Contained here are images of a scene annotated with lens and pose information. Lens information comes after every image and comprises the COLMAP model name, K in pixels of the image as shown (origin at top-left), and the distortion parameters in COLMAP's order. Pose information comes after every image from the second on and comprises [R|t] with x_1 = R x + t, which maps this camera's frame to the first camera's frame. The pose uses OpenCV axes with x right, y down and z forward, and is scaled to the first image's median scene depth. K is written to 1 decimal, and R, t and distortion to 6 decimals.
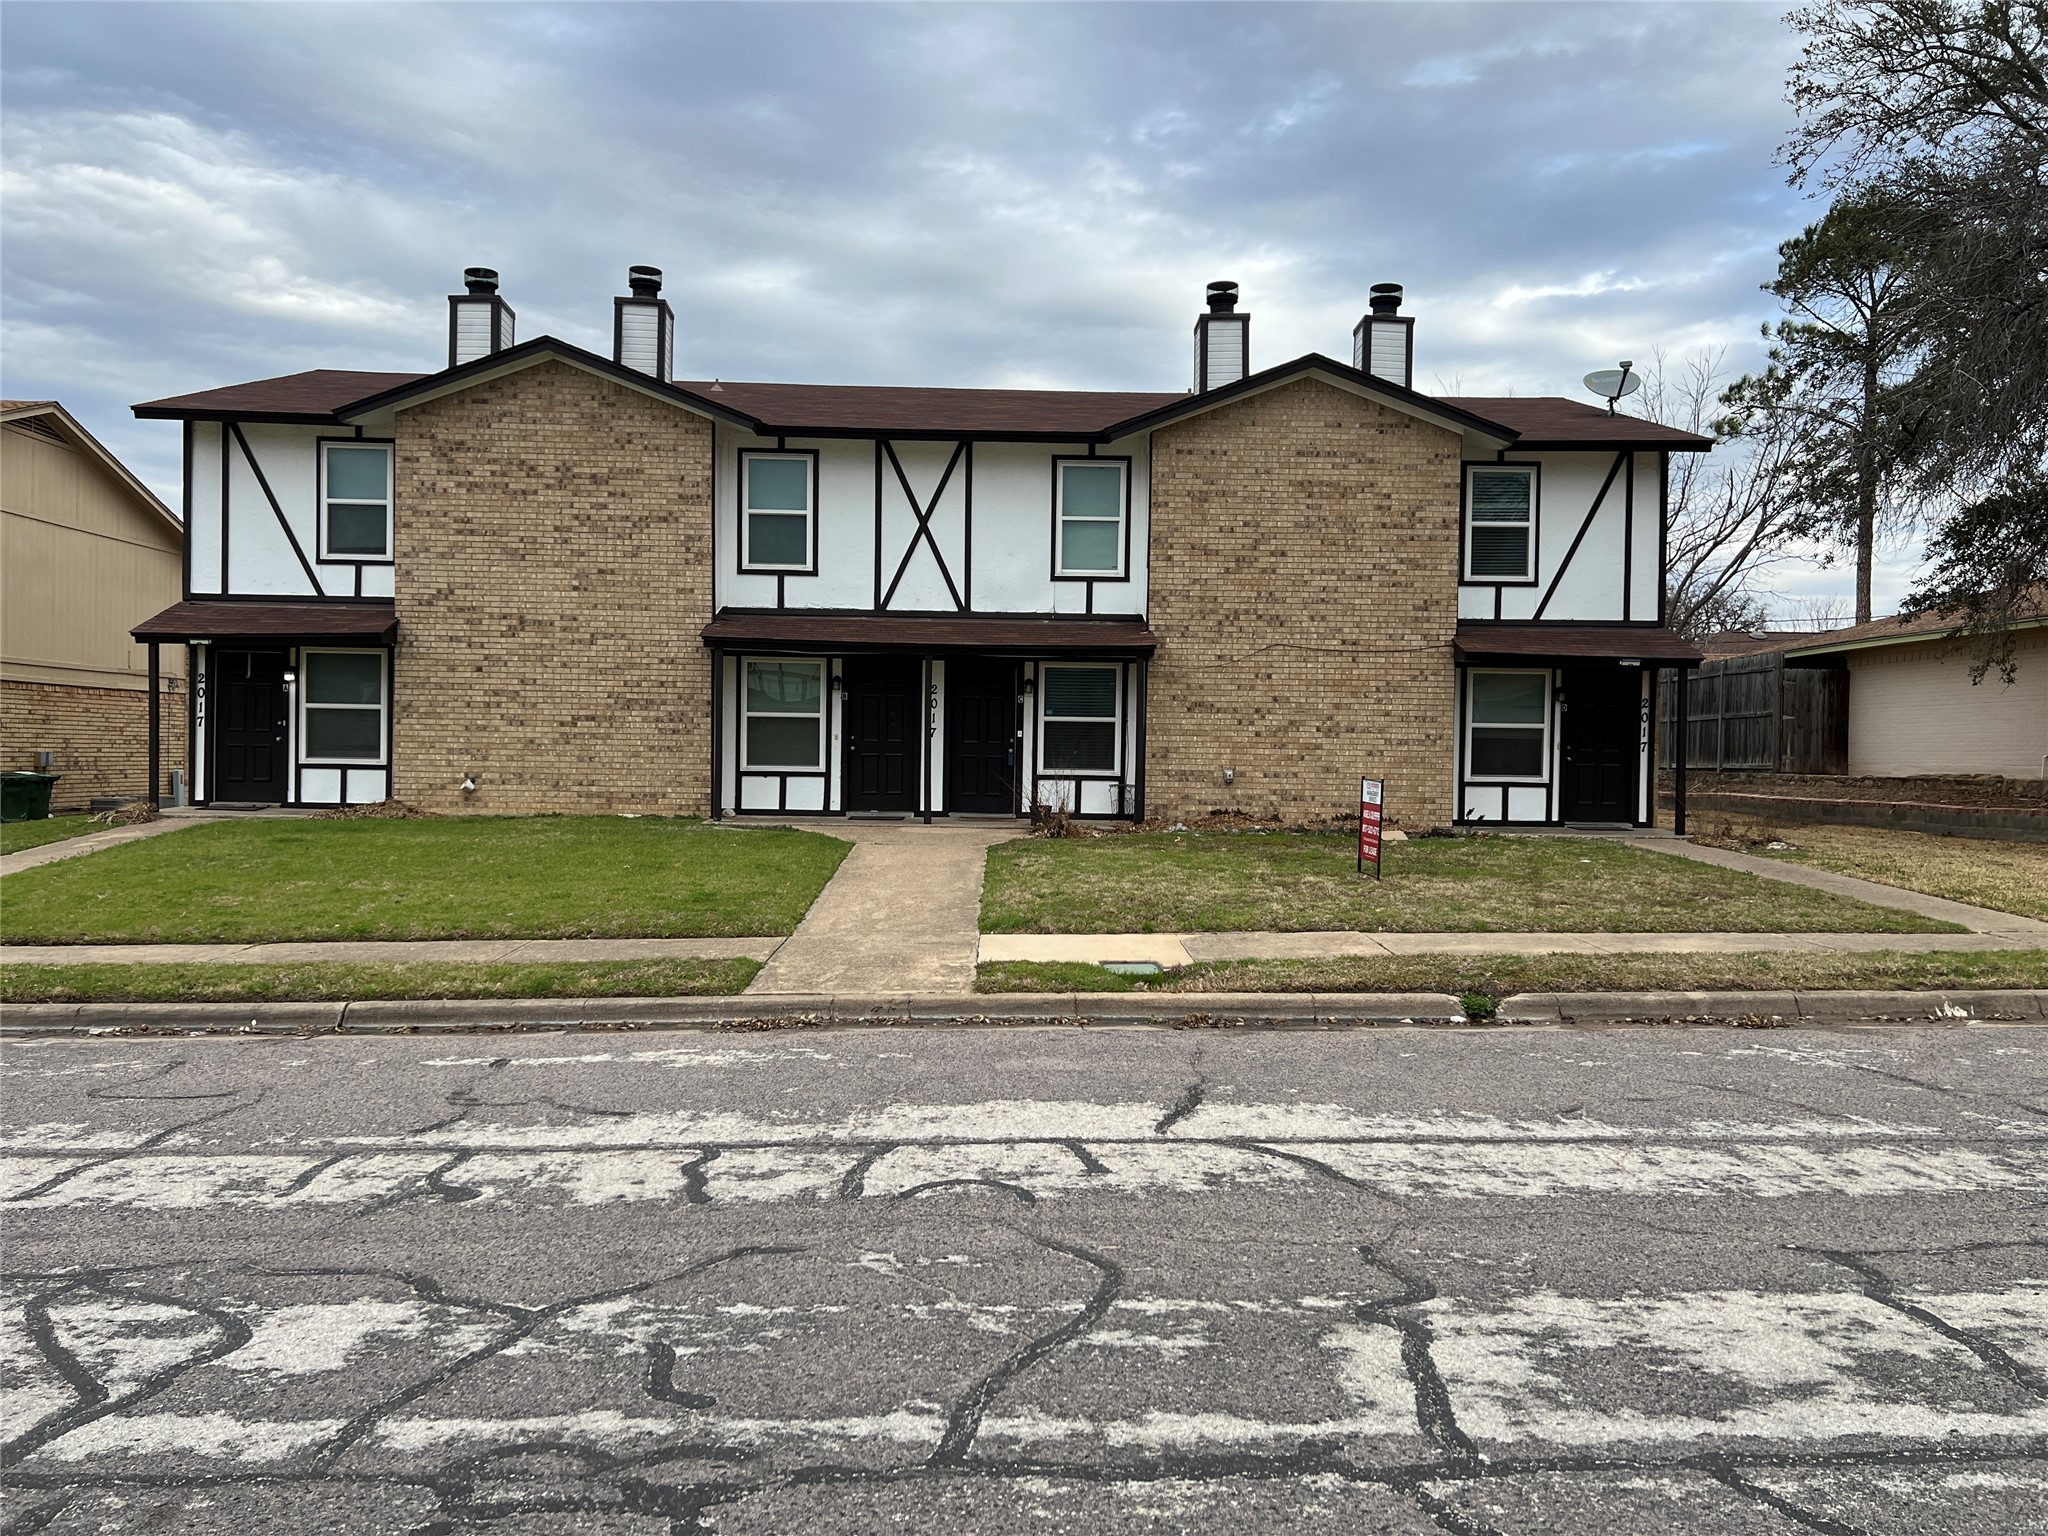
lens RADIAL K [[1533.6, 0, 1032.6], [0, 1533.6, 770.1], [0, 0, 1]] dist [0.097721, -0.109897]
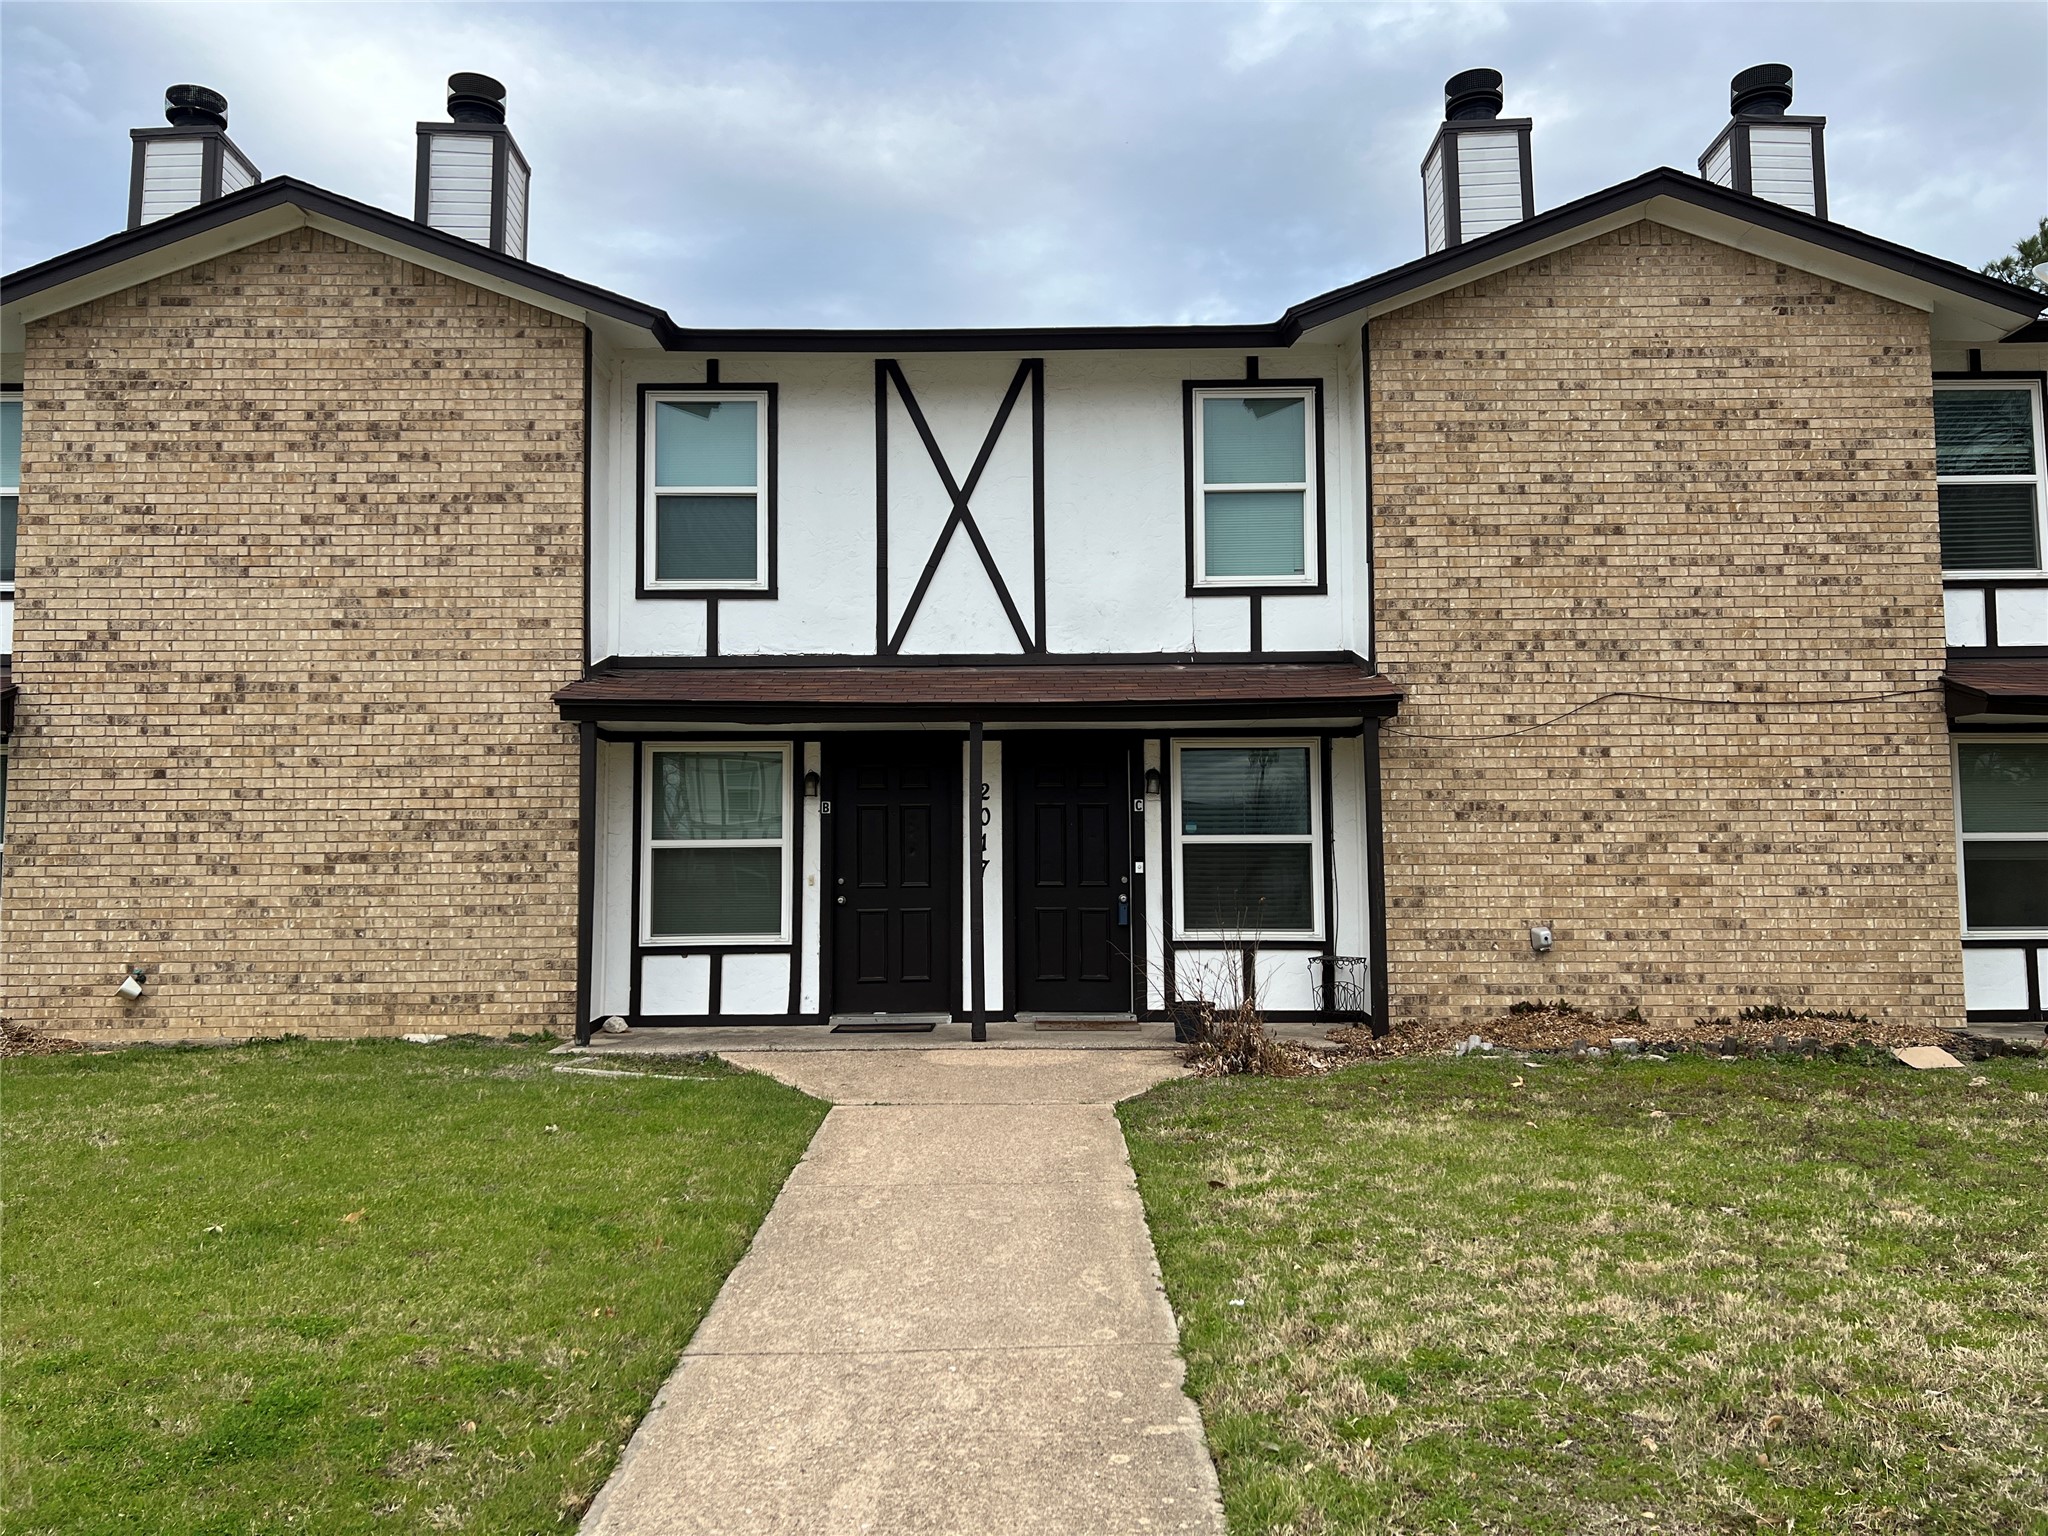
lens RADIAL K [[1533.6, 0, 1032.6], [0, 1533.6, 770.1], [0, 0, 1]] dist [0.097721, -0.109897]
pose [[0.999704, -0.022318, -0.009666, -0.042048], [0.021343, 0.995588, -0.091370, -0.009044], [0.011663, 0.091136, 0.995770, 0.451869]]
